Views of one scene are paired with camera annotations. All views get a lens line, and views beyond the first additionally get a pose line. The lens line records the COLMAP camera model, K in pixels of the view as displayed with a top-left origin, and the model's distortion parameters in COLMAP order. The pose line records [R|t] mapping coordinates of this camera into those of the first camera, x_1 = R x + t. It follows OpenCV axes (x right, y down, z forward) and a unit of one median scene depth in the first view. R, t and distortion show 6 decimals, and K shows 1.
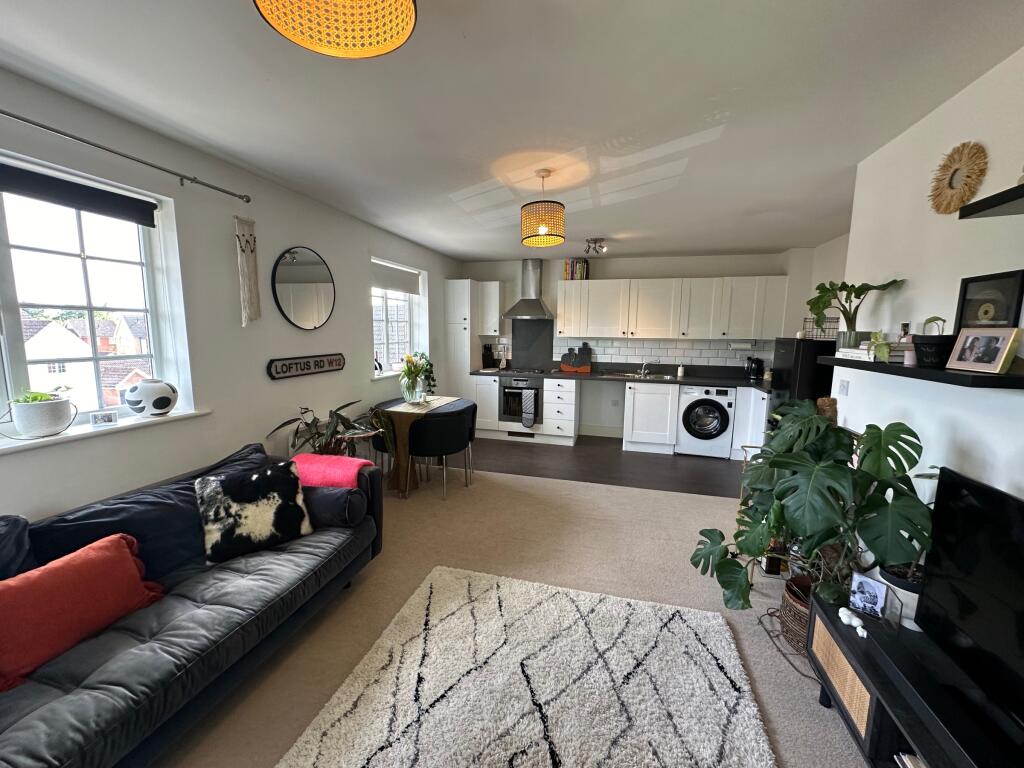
lens RADIAL K [[411.0, 0, 511.8], [0, 411.0, 385.3], [0, 0, 1]] dist [-0.000539, 0.000143]
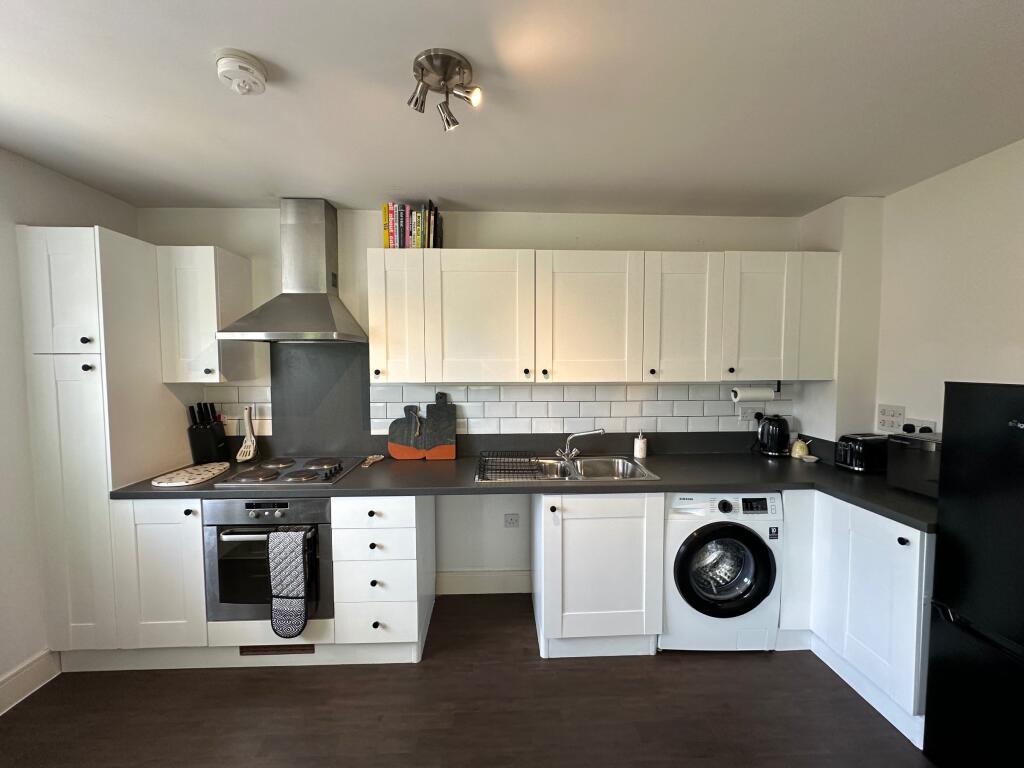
lens RADIAL K [[411.0, 0, 509.0], [0, 411.0, 384.3], [0, 0, 1]] dist [-0.000539, 0.000143]
pose [[0.954934, -0.029353, 0.295362, 0.123354], [0.052243, 0.996185, -0.069907, -0.082810], [-0.292183, 0.082187, 0.952824, 0.580575]]
